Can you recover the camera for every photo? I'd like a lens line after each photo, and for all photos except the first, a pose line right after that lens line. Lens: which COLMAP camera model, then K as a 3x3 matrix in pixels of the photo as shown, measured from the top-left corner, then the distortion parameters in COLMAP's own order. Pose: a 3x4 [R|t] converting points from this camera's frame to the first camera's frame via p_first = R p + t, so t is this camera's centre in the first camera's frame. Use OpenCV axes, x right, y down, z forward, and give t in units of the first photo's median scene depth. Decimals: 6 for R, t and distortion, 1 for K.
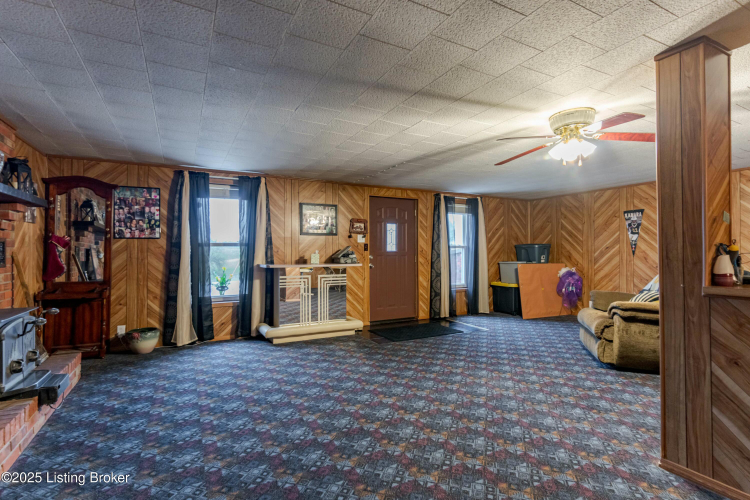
lens RADIAL K [[366.8, 0, 374.5], [0, 366.8, 262.9], [0, 0, 1]] dist [-0.001250, -0.000141]
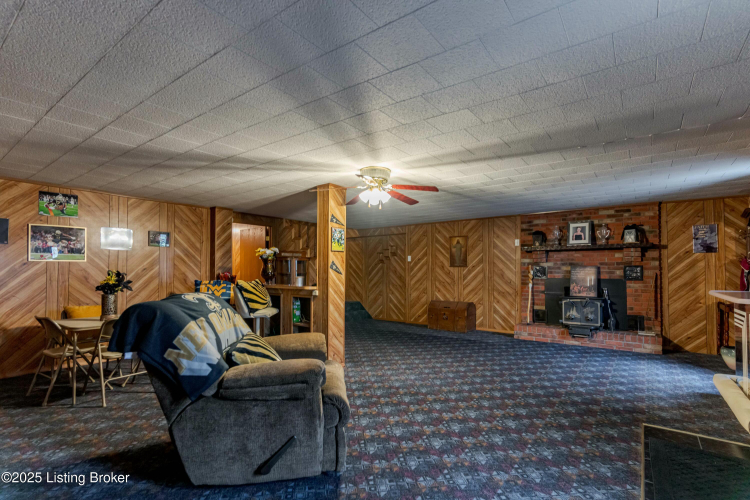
lens RADIAL K [[356.1, 0, 373.0], [0, 356.1, 263.5], [0, 0, 1]] dist [0.000597, 0.000068]
pose [[-0.900005, -0.005112, -0.435850, 0.775469], [-0.012176, 0.999836, 0.013416, -0.059204], [0.435709, 0.017381, -0.899920, 1.502717]]
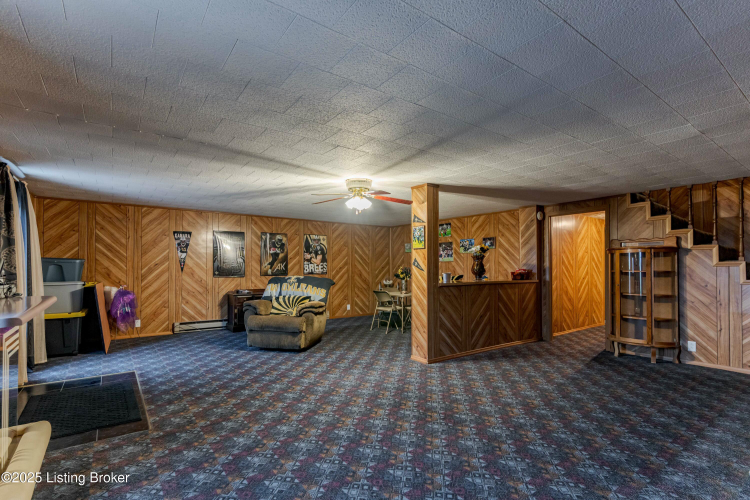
lens RADIAL K [[366.8, 0, 374.5], [0, 366.8, 262.9], [0, 0, 1]] dist [-0.001250, -0.000141]
pose [[-0.156005, 0.011343, 0.987691, -0.696382], [0.027393, 0.999599, -0.007153, -0.031472], [-0.987376, 0.025940, -0.156254, 0.818649]]
